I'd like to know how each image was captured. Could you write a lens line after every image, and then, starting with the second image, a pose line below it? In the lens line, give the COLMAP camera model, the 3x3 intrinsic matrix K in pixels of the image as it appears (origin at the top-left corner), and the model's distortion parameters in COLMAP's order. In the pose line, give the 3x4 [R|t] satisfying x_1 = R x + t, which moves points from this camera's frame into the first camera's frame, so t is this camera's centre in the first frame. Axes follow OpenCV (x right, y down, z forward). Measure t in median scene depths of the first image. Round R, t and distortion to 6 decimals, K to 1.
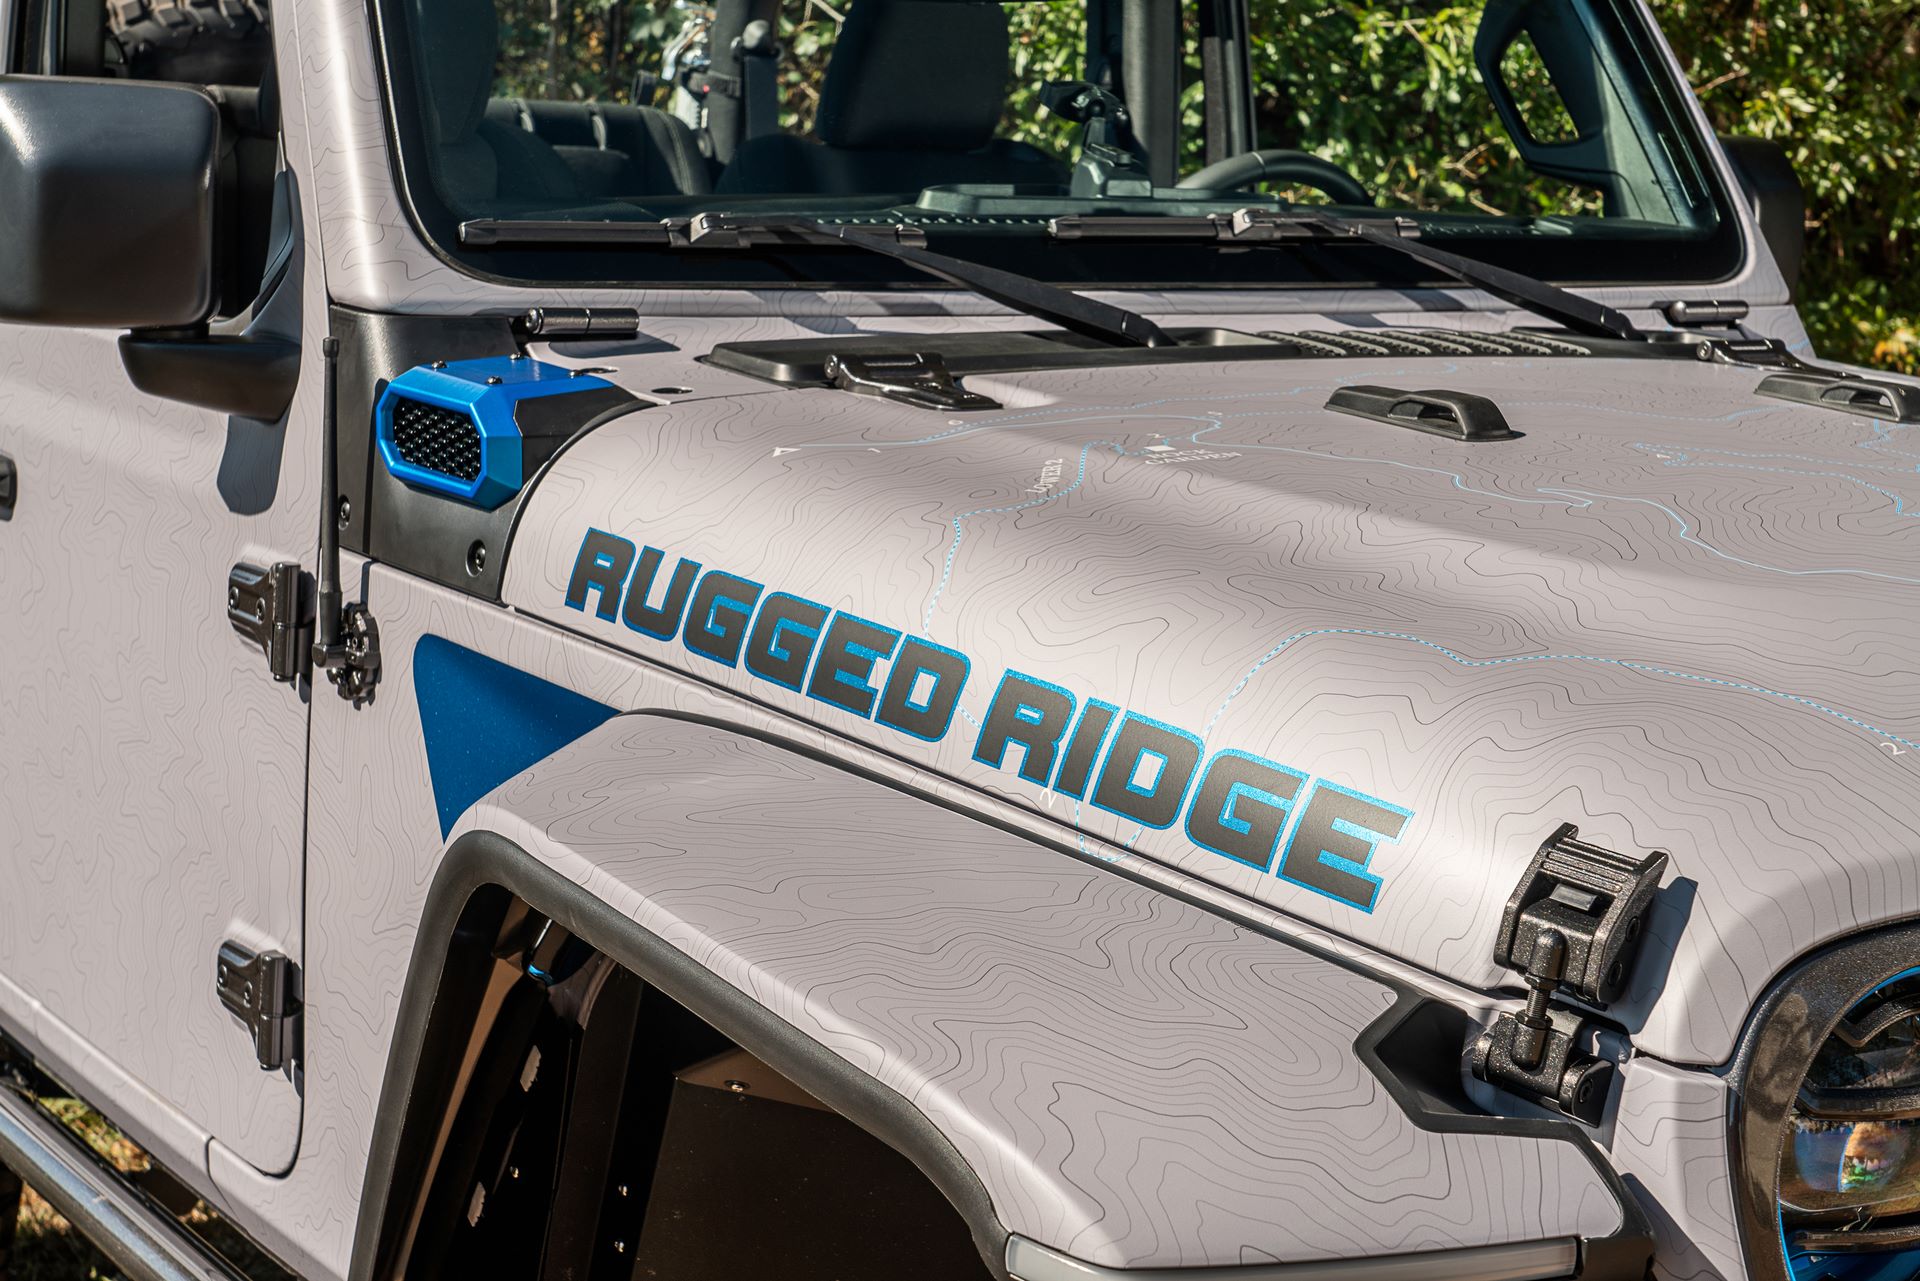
lens RADIAL K [[3179.9, 0, 960.0], [0, 3179.9, 640.5], [0, 0, 1]] dist [-0.015228, 0.003077]
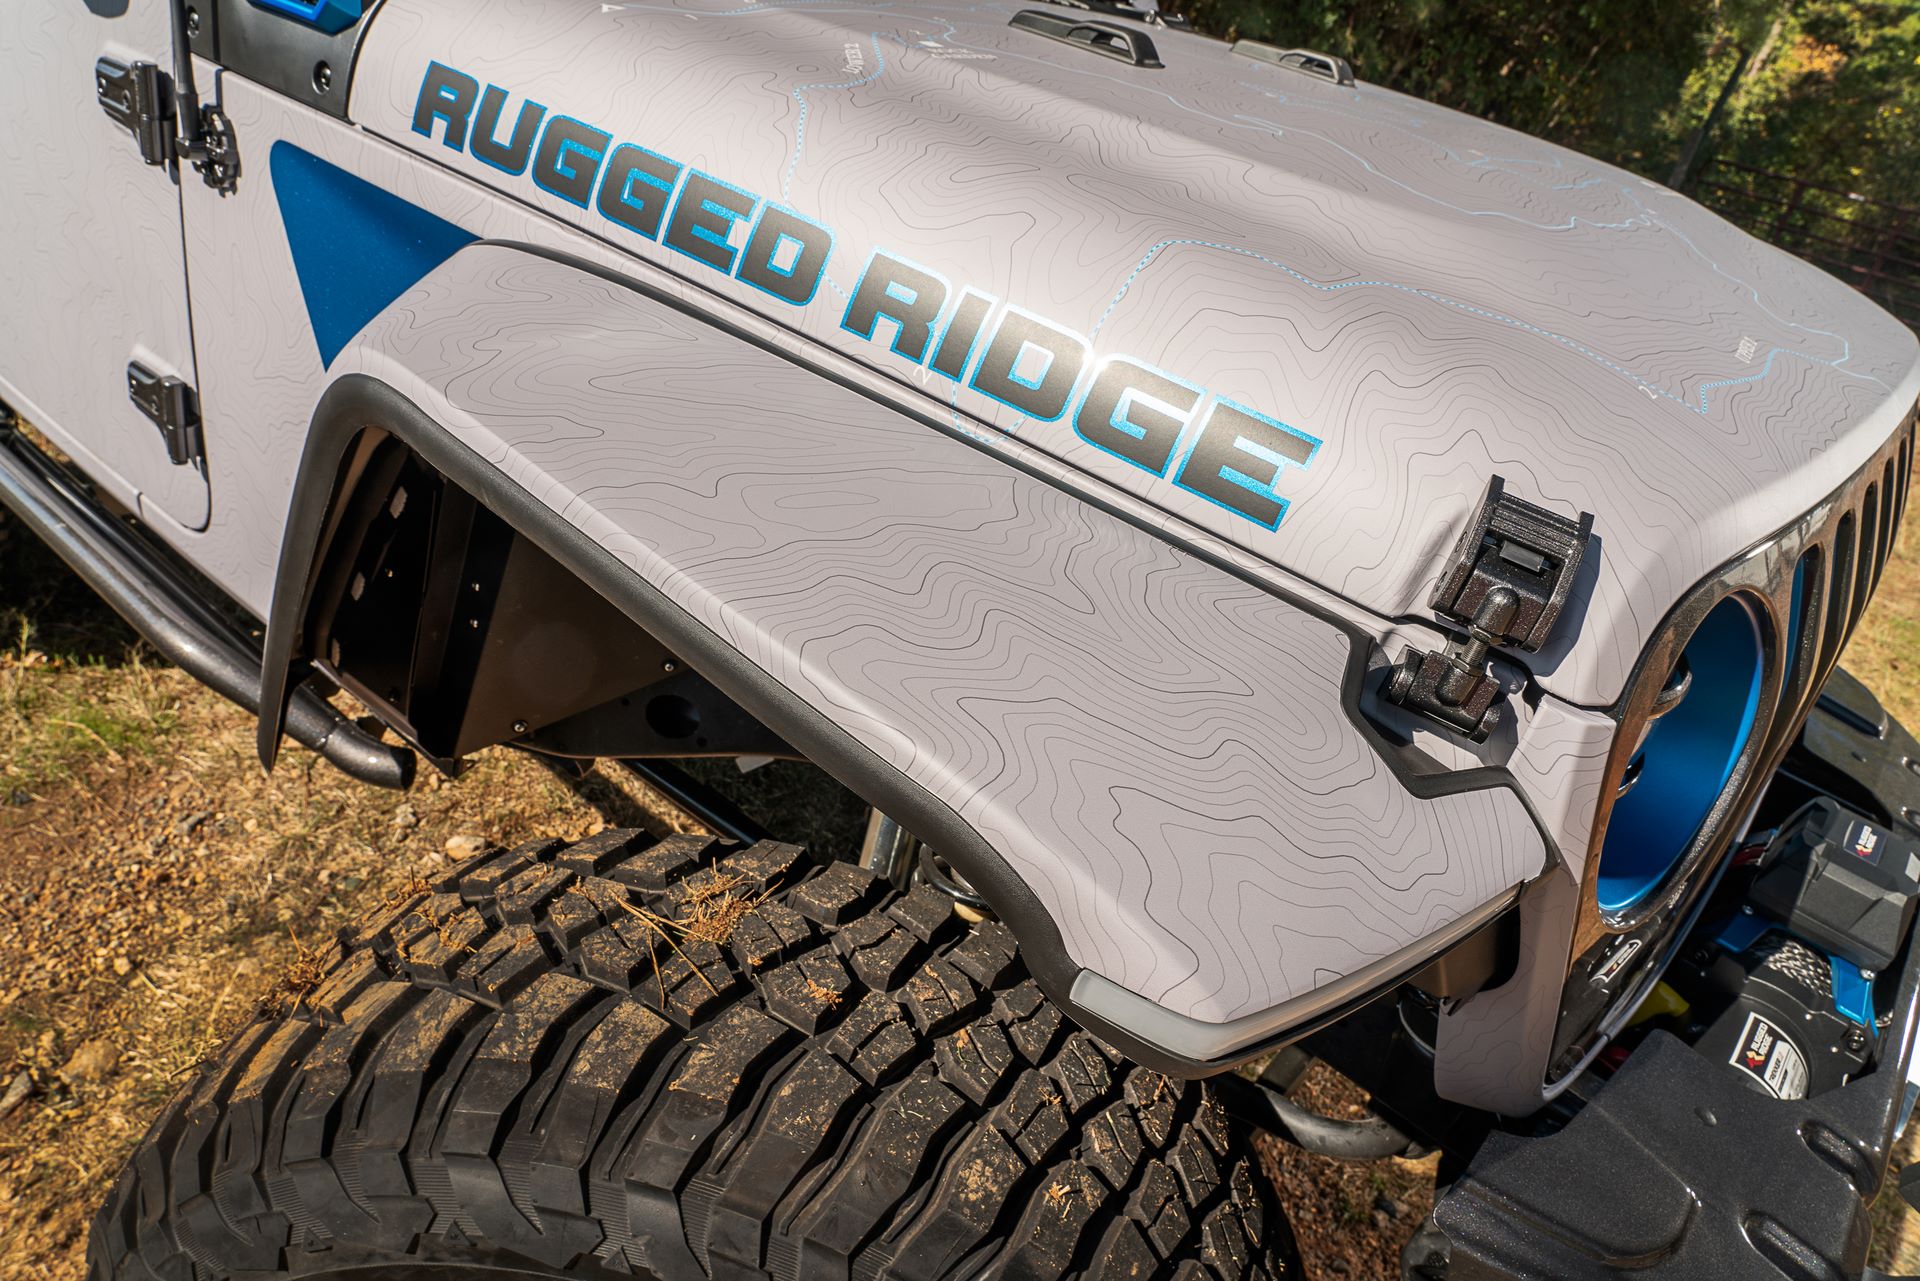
lens RADIAL K [[1279.1, 0, 960.0], [0, 1279.1, 640.5], [0, 0, 1]] dist [-0.021734, 0.007478]
pose [[0.949995, -0.024549, 0.311298, -0.089899], [-0.090267, 0.932756, 0.349026, -0.018860], [-0.298933, -0.359672, 0.883897, 0.499466]]
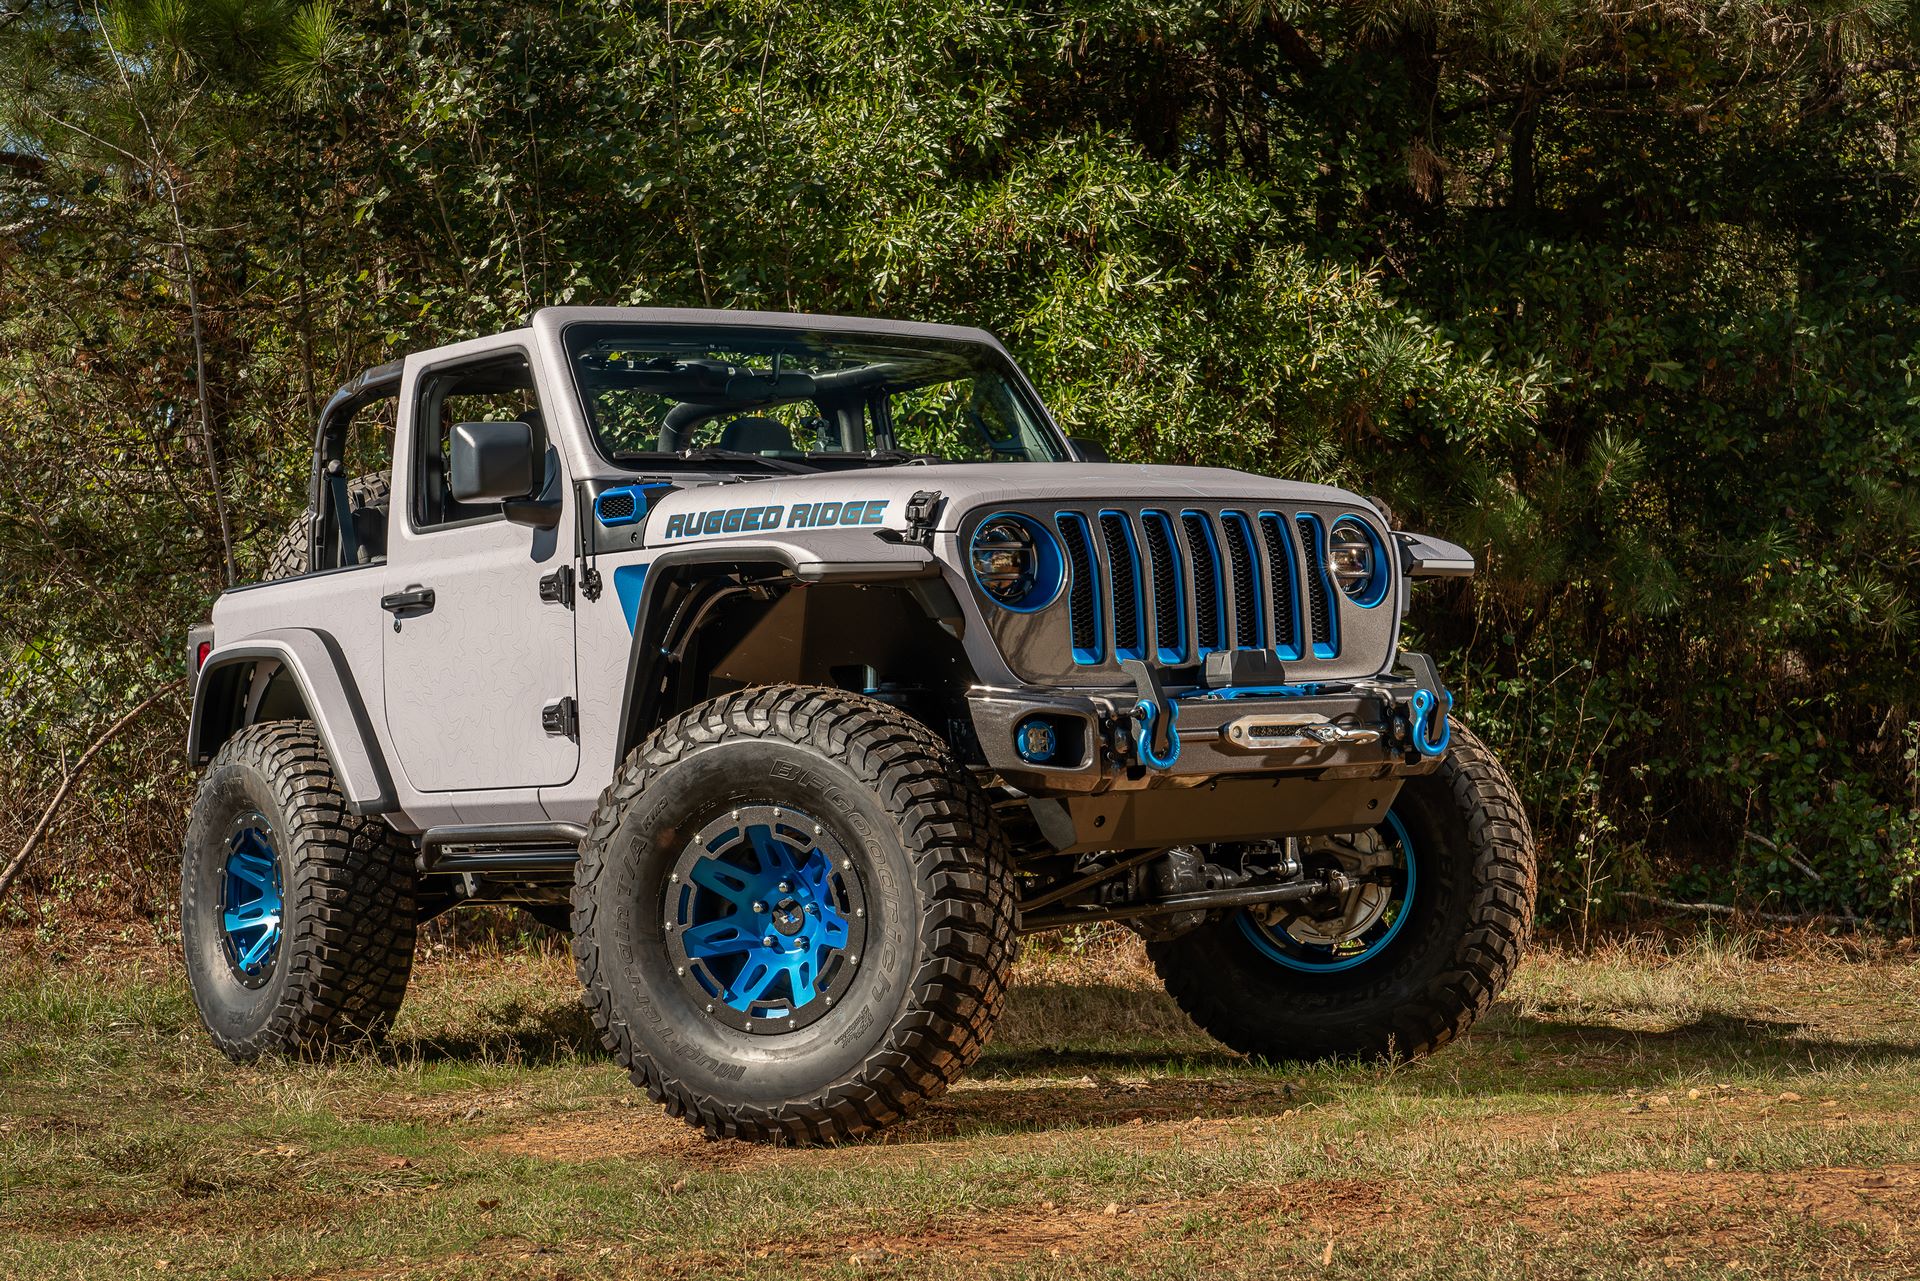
lens RADIAL K [[3174.9, 0, 960.0], [0, 3174.9, 640.5], [0, 0, 1]] dist [-0.014326, -0.009004]
pose [[0.993084, -0.096052, 0.067518, -0.055371], [0.108051, 0.972669, -0.205523, 0.899547], [-0.045932, 0.211397, 0.976320, -2.509870]]
